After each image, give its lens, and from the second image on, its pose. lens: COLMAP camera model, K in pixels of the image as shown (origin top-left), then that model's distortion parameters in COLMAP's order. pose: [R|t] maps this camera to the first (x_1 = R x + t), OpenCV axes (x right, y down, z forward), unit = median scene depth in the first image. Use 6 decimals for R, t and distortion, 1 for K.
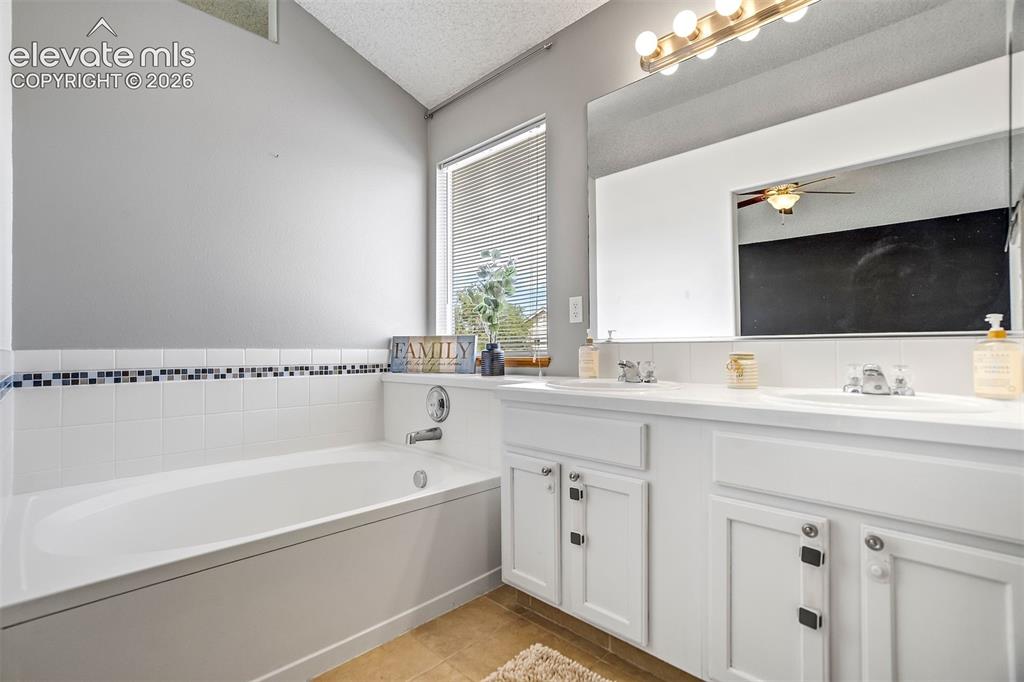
lens RADIAL K [[480.4, 0, 509.6], [0, 480.4, 337.7], [0, 0, 1]] dist [-0.028453, 0.014328]
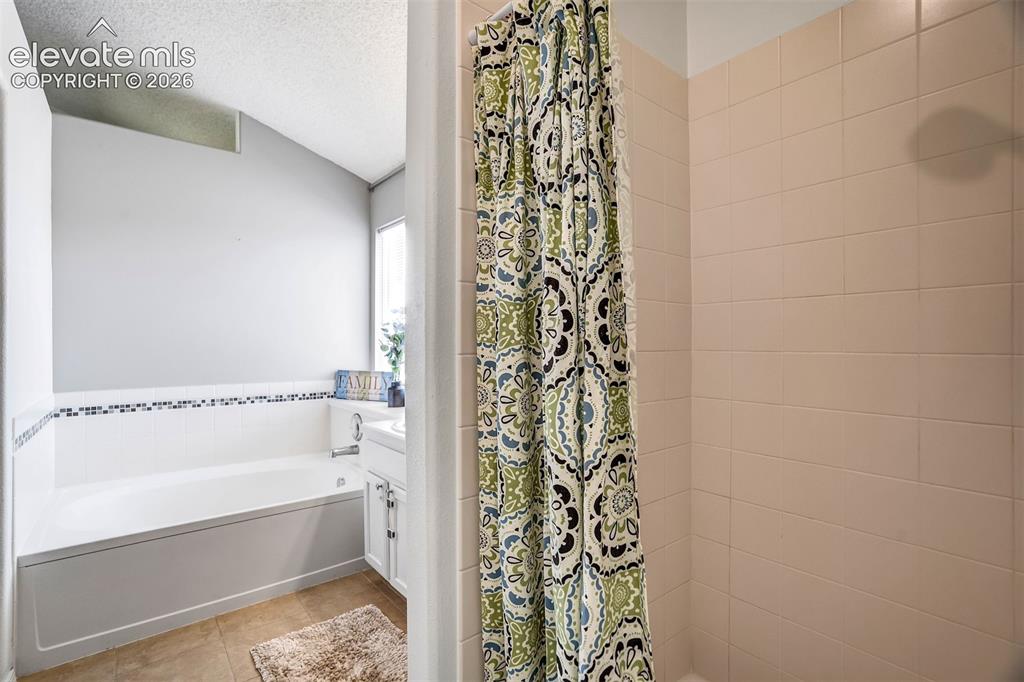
lens RADIAL K [[480.4, 0, 509.4], [0, 480.4, 342.6], [0, 0, 1]] dist [-0.028453, 0.014328]
pose [[0.994136, 0.004680, -0.108033, 0.431277], [-0.002101, 0.999710, 0.023974, -0.133347], [0.108114, -0.023606, 0.993858, -0.263416]]
